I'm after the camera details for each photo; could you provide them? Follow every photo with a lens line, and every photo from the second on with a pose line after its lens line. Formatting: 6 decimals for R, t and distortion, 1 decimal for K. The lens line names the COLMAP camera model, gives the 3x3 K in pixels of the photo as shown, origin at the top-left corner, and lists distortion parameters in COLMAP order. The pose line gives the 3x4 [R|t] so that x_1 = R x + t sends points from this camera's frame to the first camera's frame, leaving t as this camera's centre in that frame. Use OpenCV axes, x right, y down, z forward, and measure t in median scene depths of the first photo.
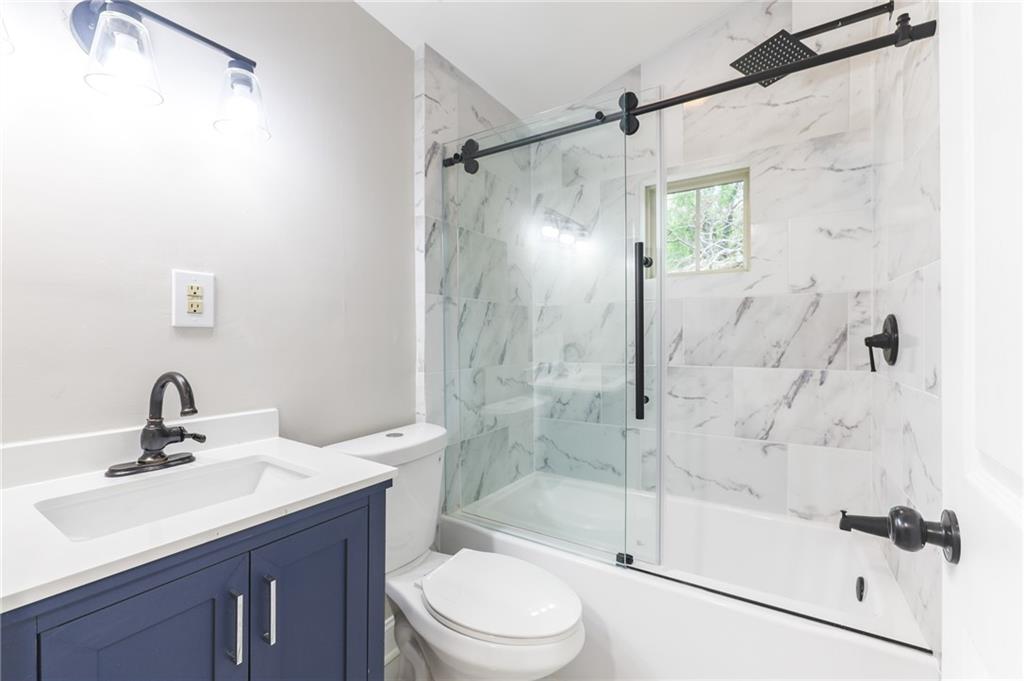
lens RADIAL K [[443.6, 0, 510.4], [0, 443.6, 336.6], [0, 0, 1]] dist [-0.004521, 0.000682]
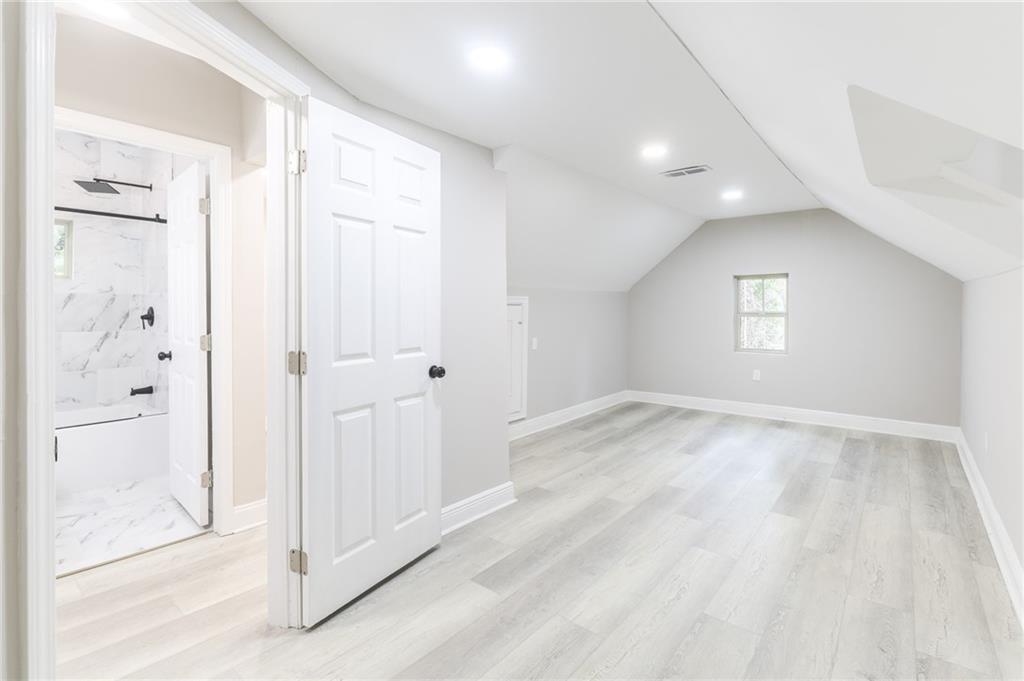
lens RADIAL K [[443.6, 0, 515.4], [0, 443.6, 315.3], [0, 0, 1]] dist [-0.004521, 0.000682]
pose [[0.134359, -0.006830, 0.990909, -1.107338], [-0.002082, 0.999972, 0.007175, -0.018260], [-0.990931, -0.003027, 0.134341, -1.141338]]
